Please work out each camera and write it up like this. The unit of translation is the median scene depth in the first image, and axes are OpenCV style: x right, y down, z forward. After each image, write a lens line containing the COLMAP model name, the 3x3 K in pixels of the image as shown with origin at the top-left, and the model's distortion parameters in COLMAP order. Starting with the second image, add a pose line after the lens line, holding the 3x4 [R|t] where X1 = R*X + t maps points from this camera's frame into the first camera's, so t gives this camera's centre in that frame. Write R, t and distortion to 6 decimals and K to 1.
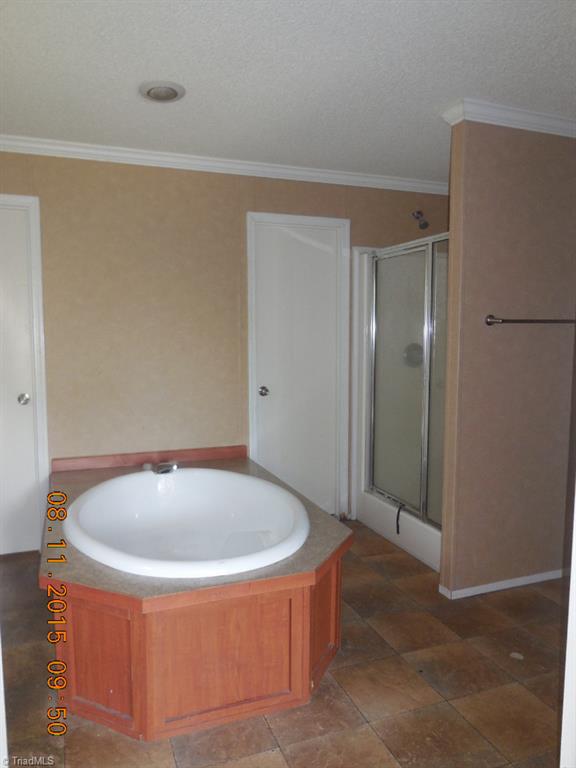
lens RADIAL K [[582.2, 0, 280.1], [0, 582.2, 386.0], [0, 0, 1]] dist [-0.007731, 0.004166]
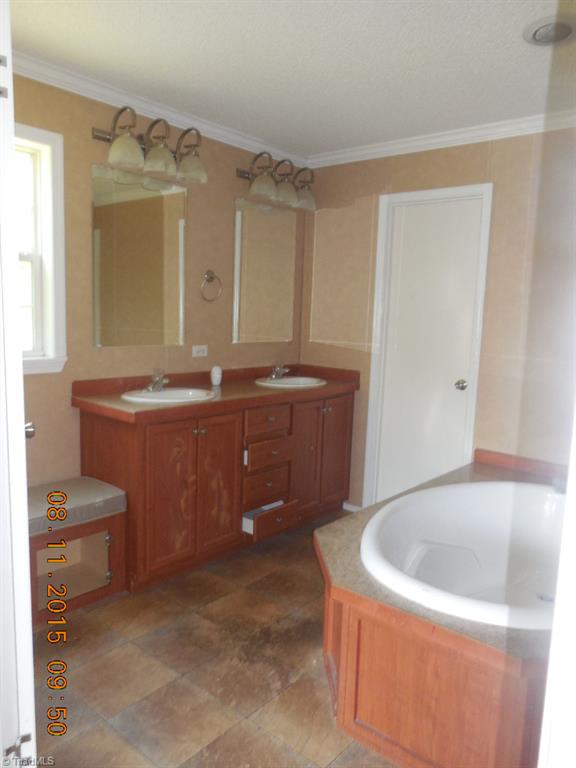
lens RADIAL K [[582.2, 0, 280.1], [0, 582.2, 386.0], [0, 0, 1]] dist [-0.007731, 0.004166]
pose [[0.472160, 0.127433, -0.872253, 0.493568], [-0.117038, 0.989798, 0.081252, -0.034964], [0.873709, 0.063723, 0.482258, 0.376615]]
